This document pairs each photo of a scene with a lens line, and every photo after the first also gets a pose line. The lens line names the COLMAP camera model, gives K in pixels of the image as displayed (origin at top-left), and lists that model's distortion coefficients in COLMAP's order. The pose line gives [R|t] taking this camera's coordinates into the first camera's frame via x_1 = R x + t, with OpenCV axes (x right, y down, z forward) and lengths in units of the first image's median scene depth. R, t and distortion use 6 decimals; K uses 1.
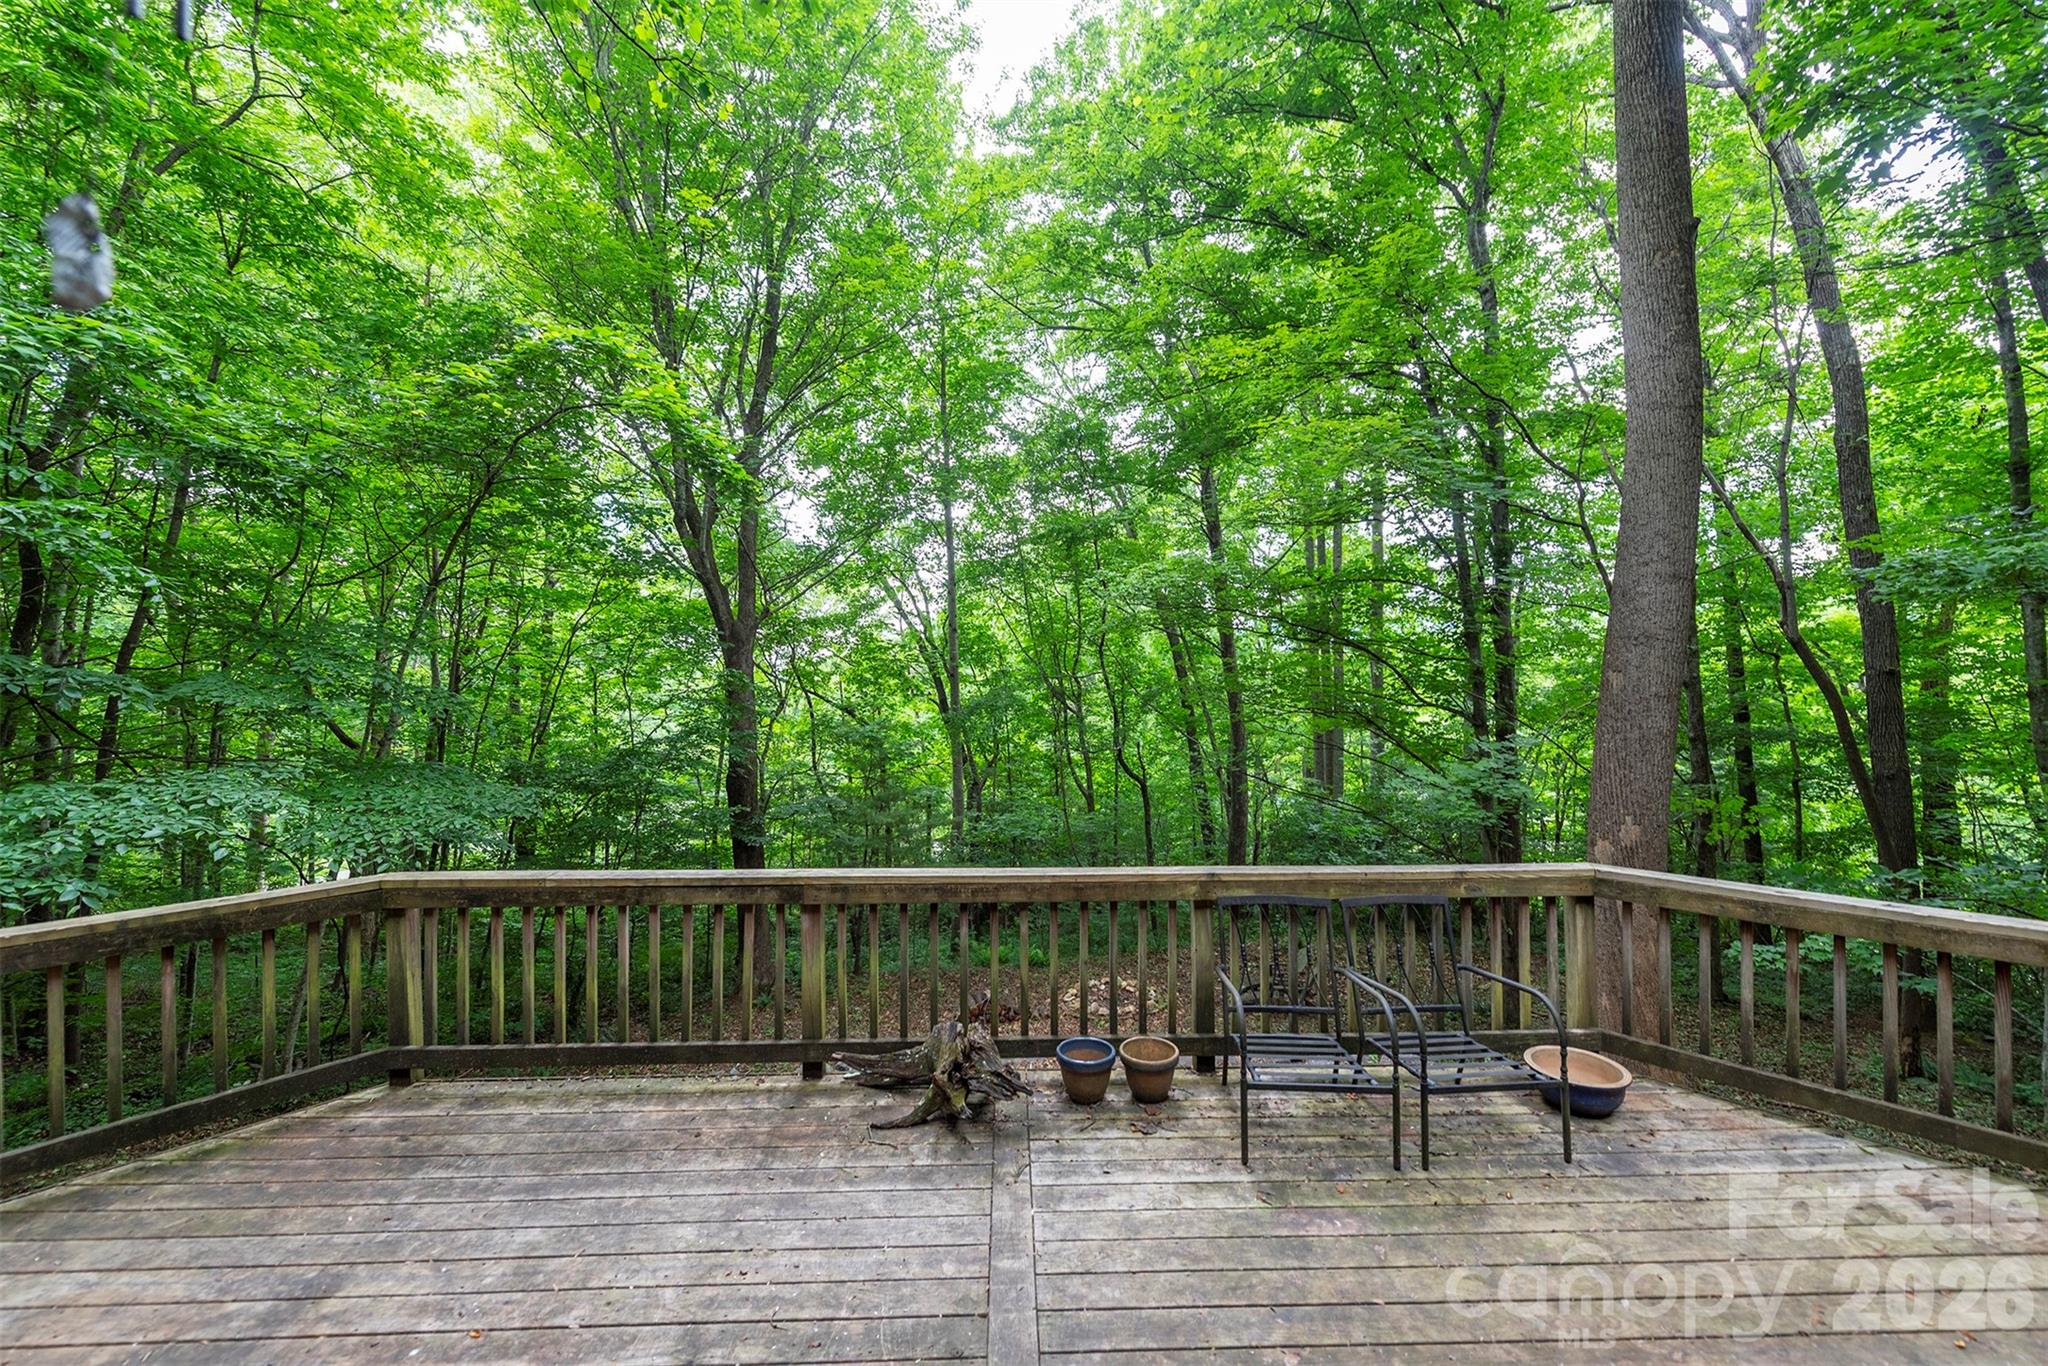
lens RADIAL K [[801.2, 0, 1027.9], [0, 801.2, 680.2], [0, 0, 1]] dist [0.007467, -0.001199]
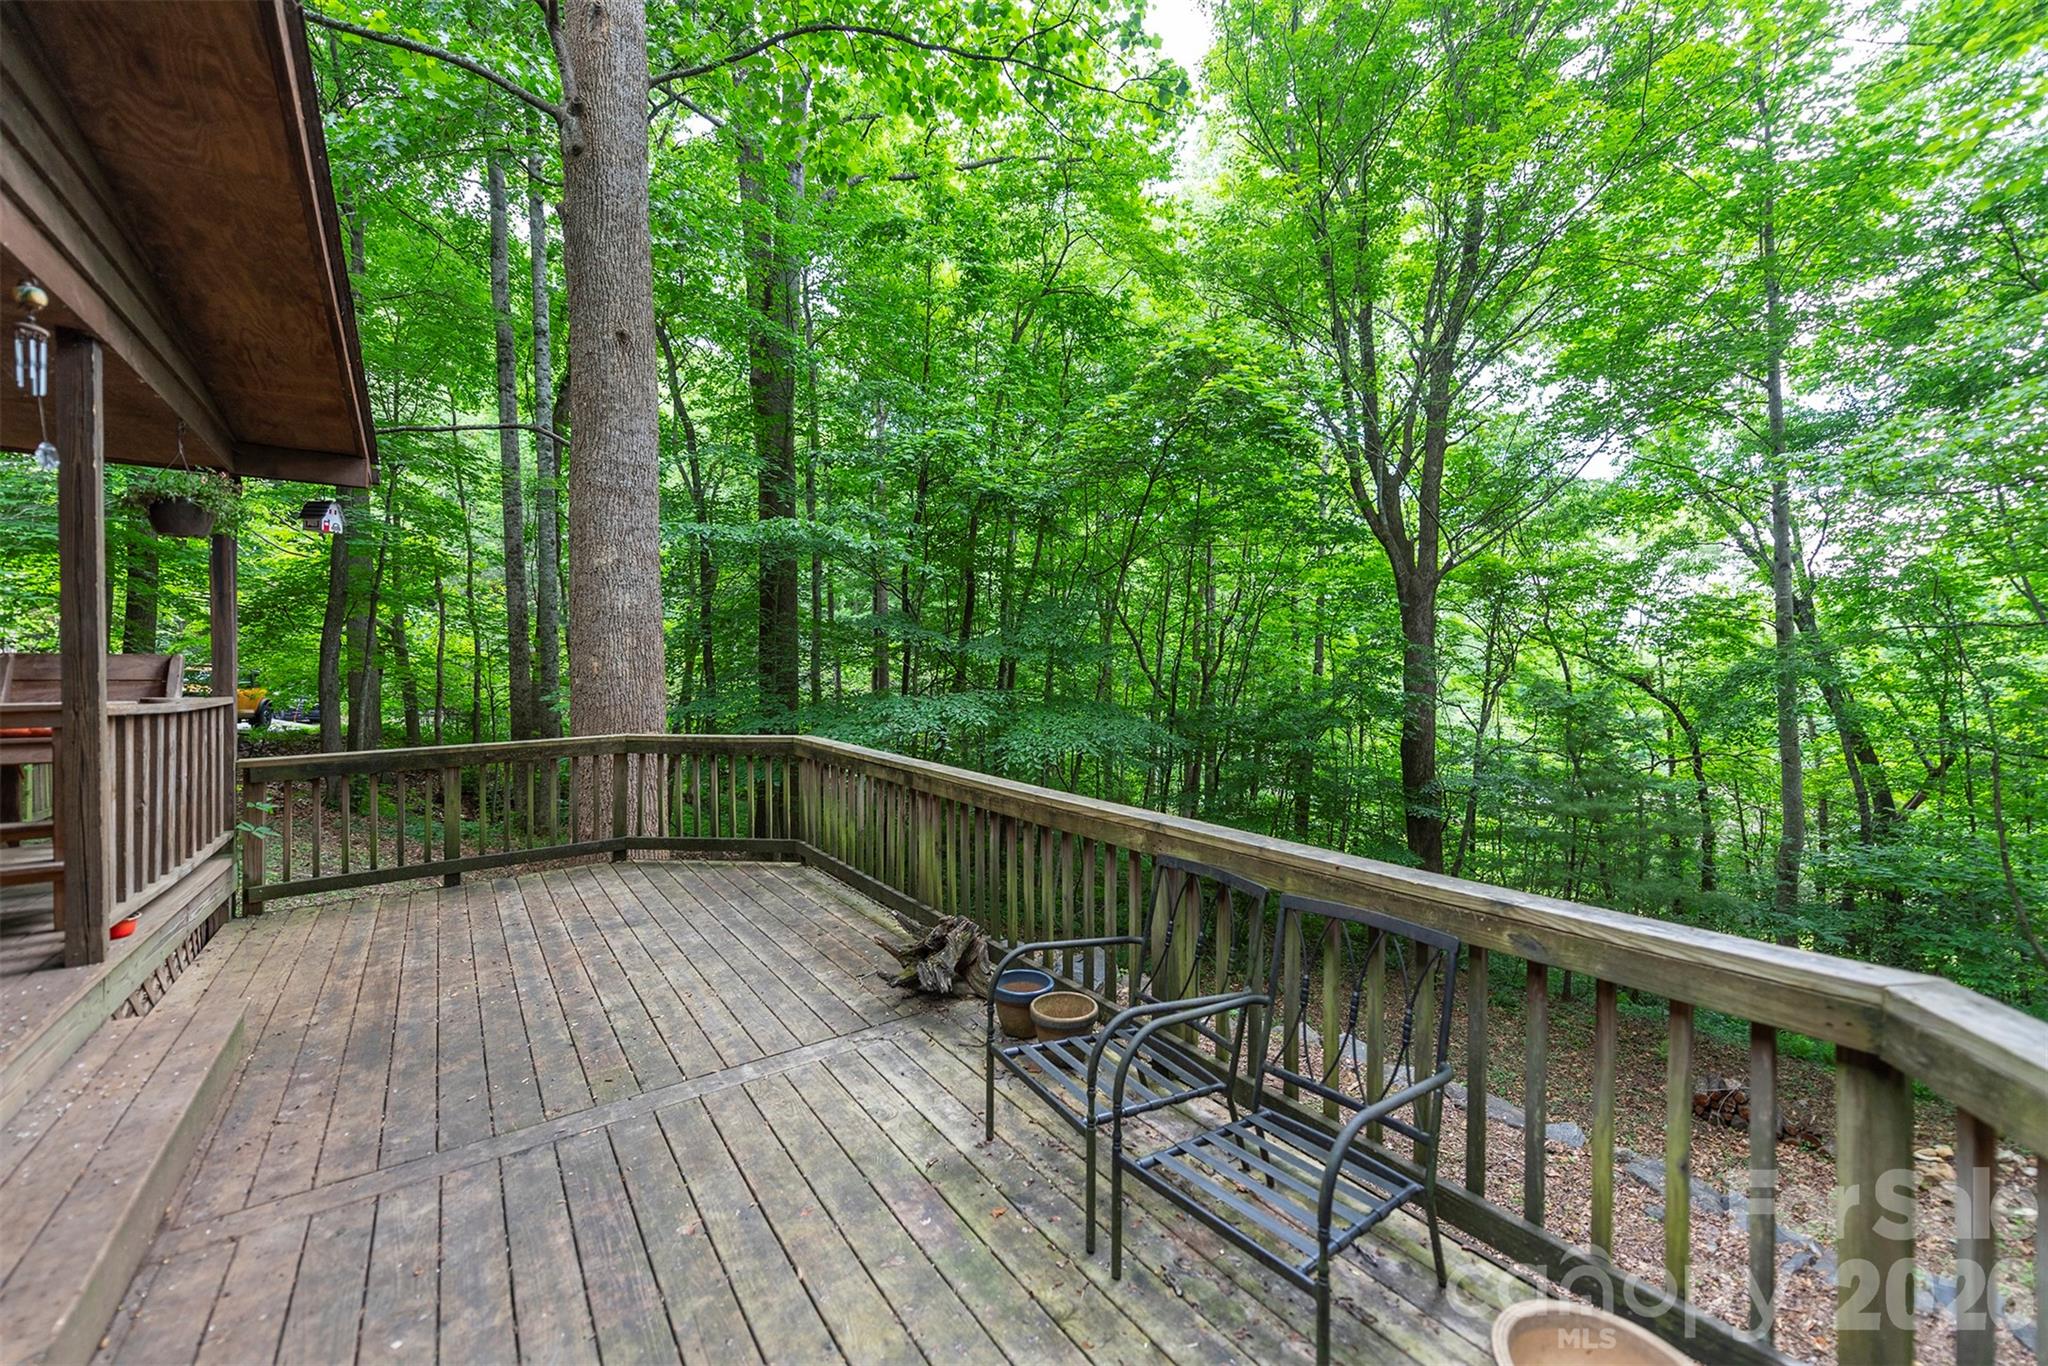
lens RADIAL K [[801.2, 0, 1059.7], [0, 801.2, 660.0], [0, 0, 1]] dist [0.007467, -0.001199]
pose [[0.575126, 0.006281, -0.818041, 0.905454], [0.002372, 0.999954, 0.009345, 0.074952], [0.818062, -0.007315, 0.575084, 0.514411]]
